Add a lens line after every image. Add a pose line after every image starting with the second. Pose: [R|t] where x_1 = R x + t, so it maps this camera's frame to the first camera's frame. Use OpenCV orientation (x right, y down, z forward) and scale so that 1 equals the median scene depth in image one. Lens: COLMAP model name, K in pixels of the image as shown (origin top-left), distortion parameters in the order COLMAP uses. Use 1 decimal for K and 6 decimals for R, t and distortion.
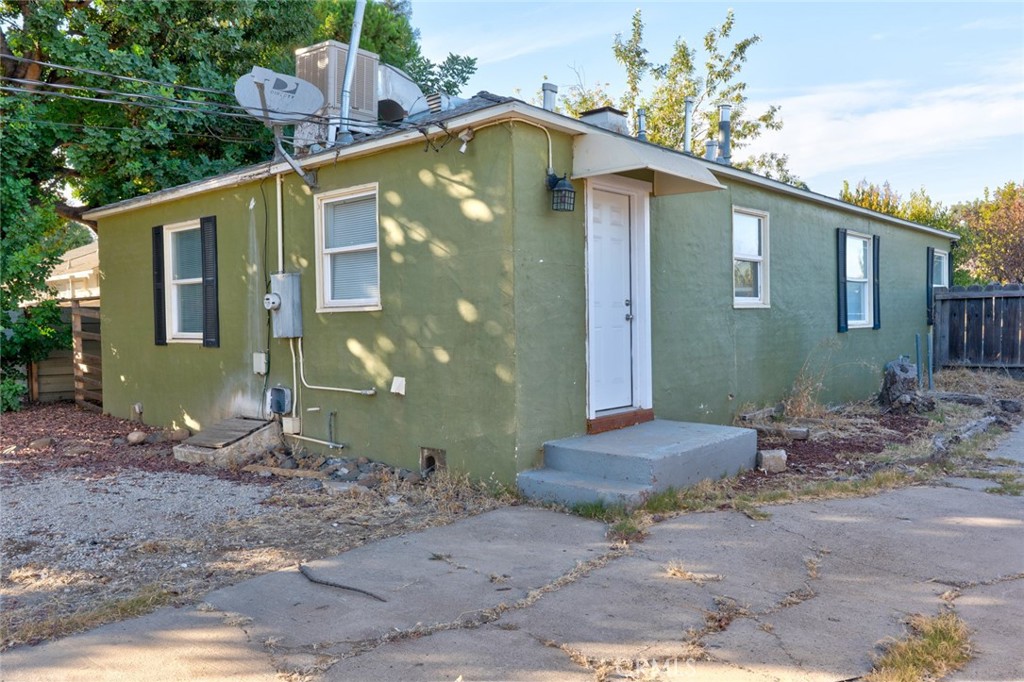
lens RADIAL K [[775.2, 0, 512.0], [0, 775.2, 341.0], [0, 0, 1]] dist [0.015632, -0.001412]
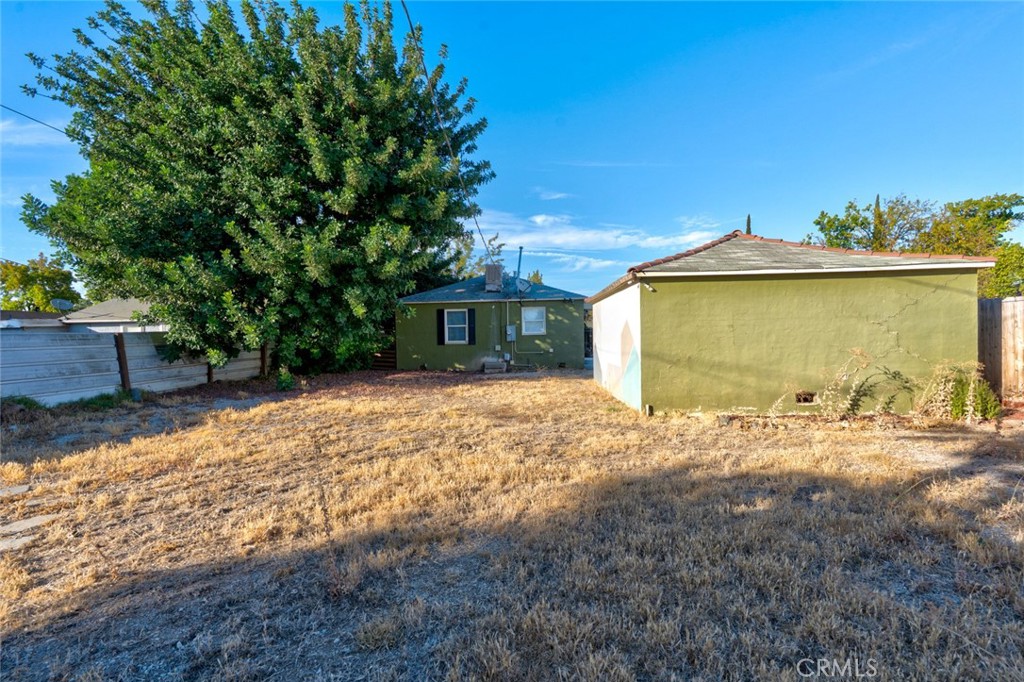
lens RADIAL K [[479.4, 0, 517.3], [0, 479.4, 340.3], [0, 0, 1]] dist [-0.000772, 0.000409]
pose [[0.782220, -0.005919, 0.622974, -2.037115], [0.029491, 0.999186, -0.027537, 0.071562], [-0.622303, 0.039913, 0.781758, -1.092577]]
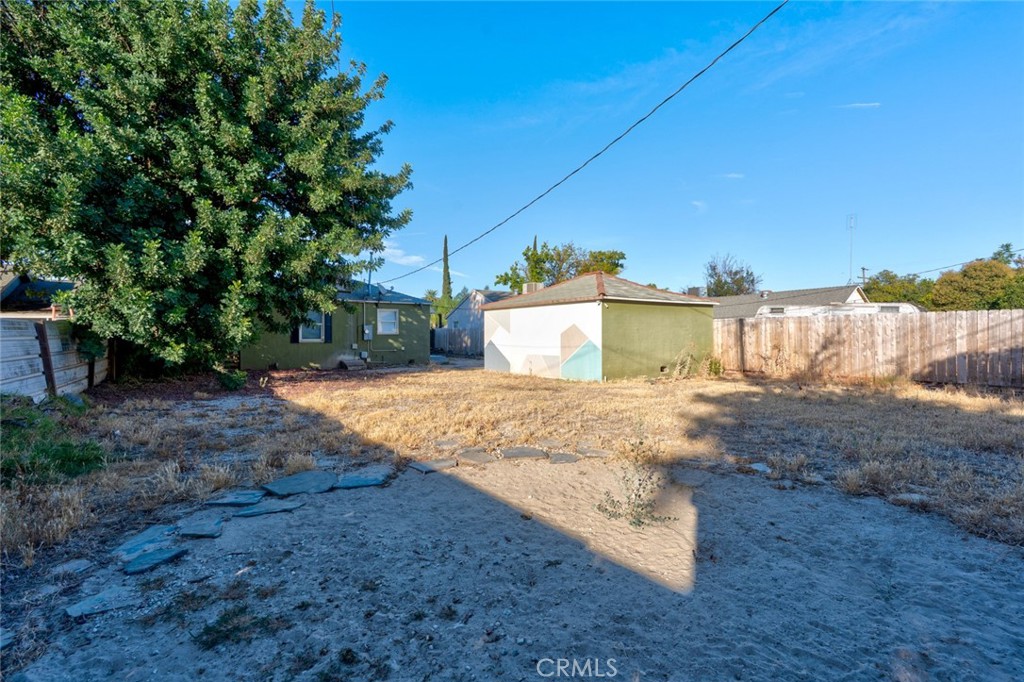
lens RADIAL K [[479.4, 0, 517.3], [0, 479.4, 340.3], [0, 0, 1]] dist [-0.000772, 0.000409]
pose [[0.214582, 0.004059, 0.976697, -3.027526], [0.036727, 0.999251, -0.012222, 0.070804], [-0.976015, 0.038494, 0.214273, -0.430429]]
